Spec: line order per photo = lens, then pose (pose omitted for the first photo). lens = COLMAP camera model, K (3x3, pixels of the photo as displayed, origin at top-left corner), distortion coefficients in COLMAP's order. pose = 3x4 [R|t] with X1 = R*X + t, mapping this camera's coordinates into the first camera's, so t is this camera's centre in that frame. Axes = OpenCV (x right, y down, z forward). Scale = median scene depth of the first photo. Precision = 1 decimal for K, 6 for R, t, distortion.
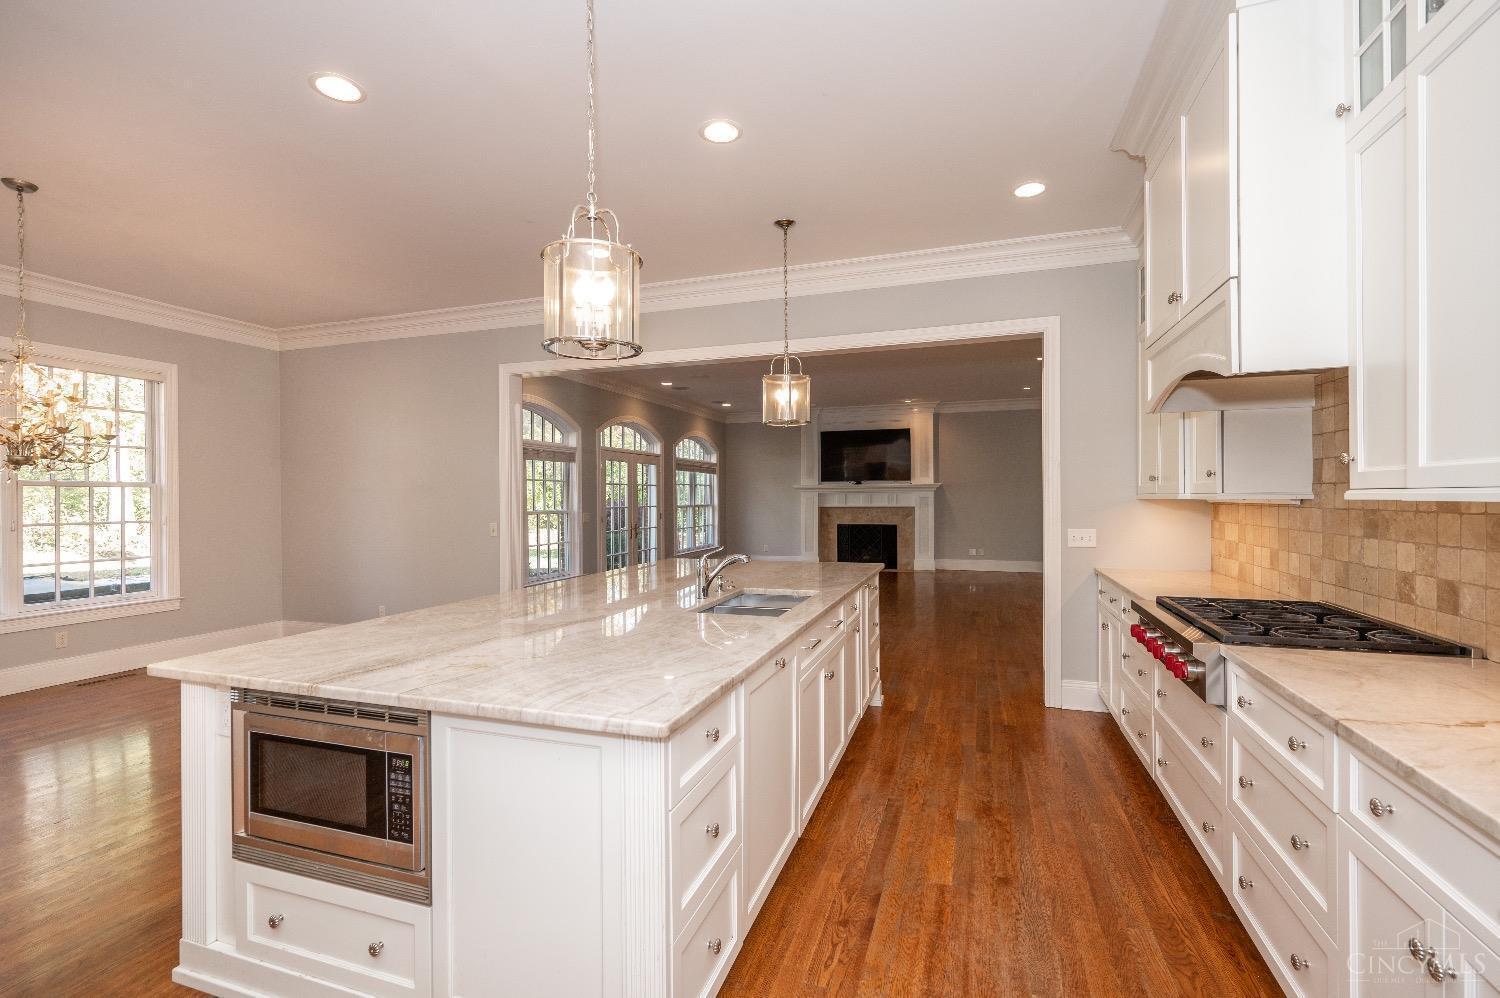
lens RADIAL K [[663.5, 0, 750.0], [0, 663.5, 499.0], [0, 0, 1]] dist [0.002913, 0.000319]
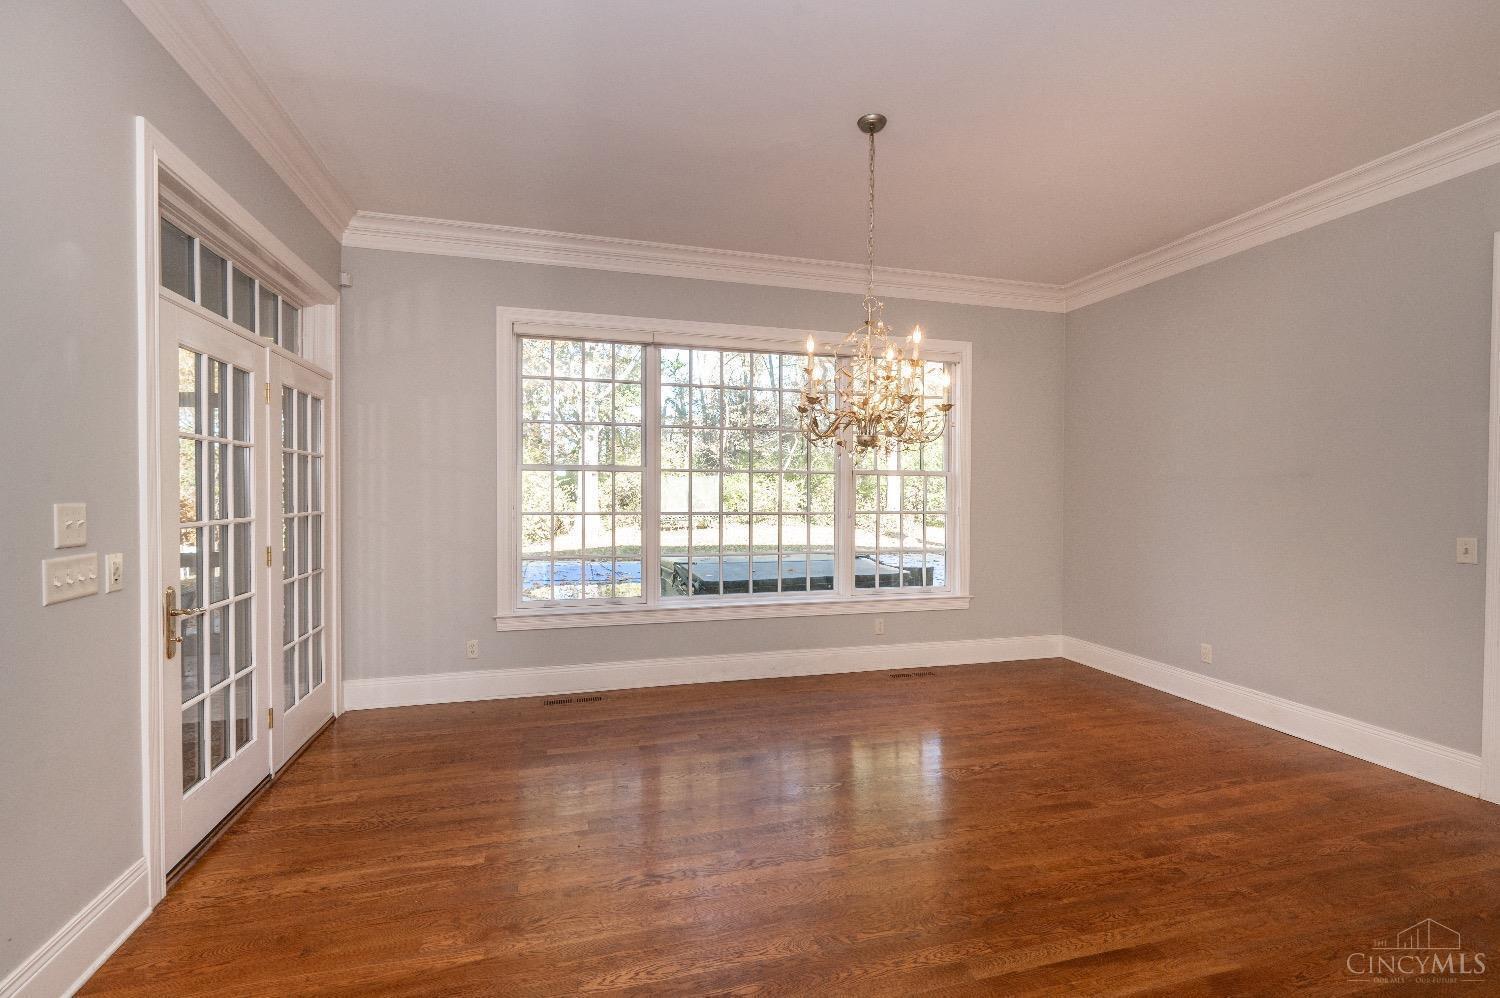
lens RADIAL K [[663.5, 0, 750.0], [0, 663.5, 499.0], [0, 0, 1]] dist [0.002913, 0.000319]
pose [[0.572202, 0.017728, -0.819921, -0.284091], [-0.010457, 0.999843, 0.014321, 0.003711], [0.820046, 0.000379, 0.572297, 0.228560]]
